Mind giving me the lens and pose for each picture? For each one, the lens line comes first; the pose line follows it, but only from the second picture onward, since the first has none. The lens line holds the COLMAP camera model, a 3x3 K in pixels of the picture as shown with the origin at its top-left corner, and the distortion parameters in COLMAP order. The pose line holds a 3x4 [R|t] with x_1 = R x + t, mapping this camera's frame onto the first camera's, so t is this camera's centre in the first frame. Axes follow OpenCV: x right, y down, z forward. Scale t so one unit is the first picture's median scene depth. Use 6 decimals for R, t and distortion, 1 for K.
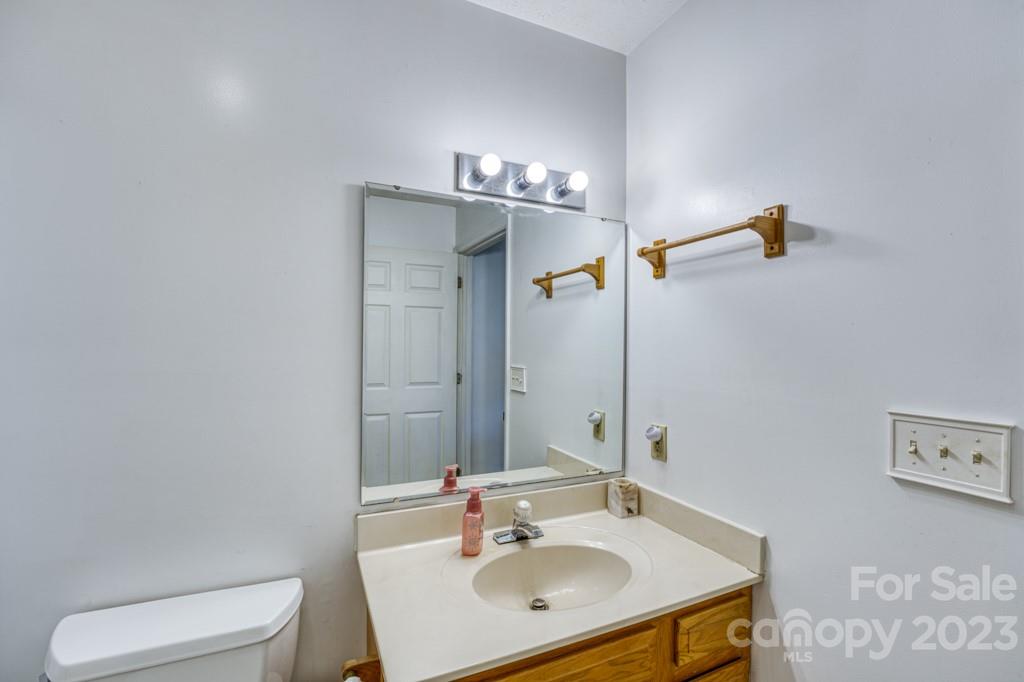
lens RADIAL K [[451.6, 0, 512.5], [0, 451.6, 334.5], [0, 0, 1]] dist [-0.016993, 0.000014]
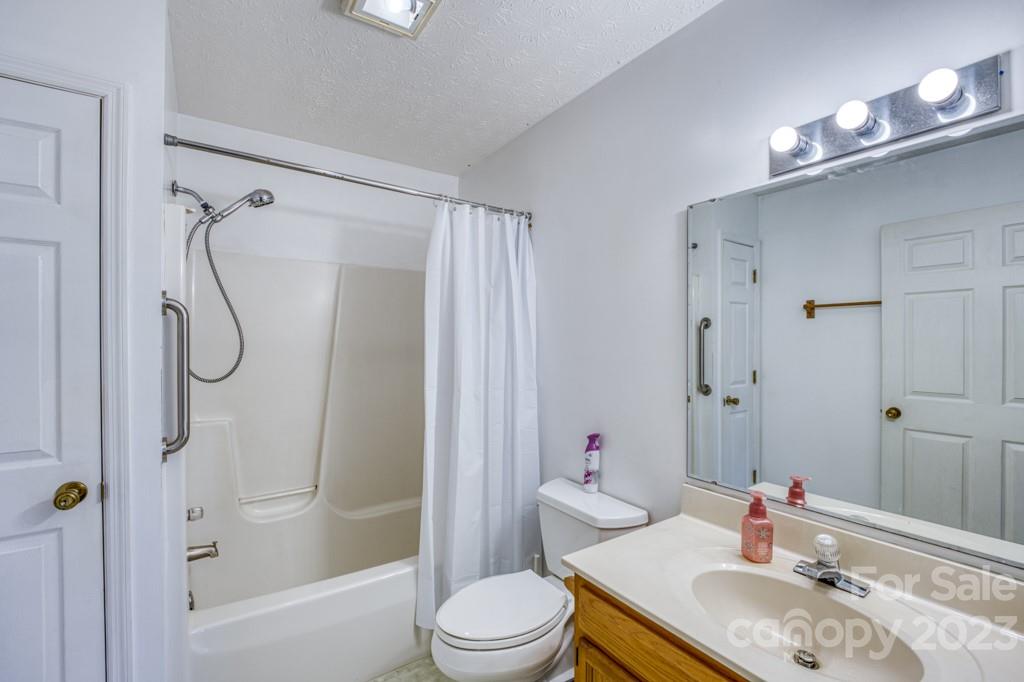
lens RADIAL K [[451.6, 0, 515.5], [0, 451.6, 339.6], [0, 0, 1]] dist [-0.016993, 0.000014]
pose [[0.172605, -0.010545, -0.984935, 0.716587], [0.025244, 0.999662, -0.006279, 0.008533], [0.984668, -0.023780, 0.172813, 0.319413]]
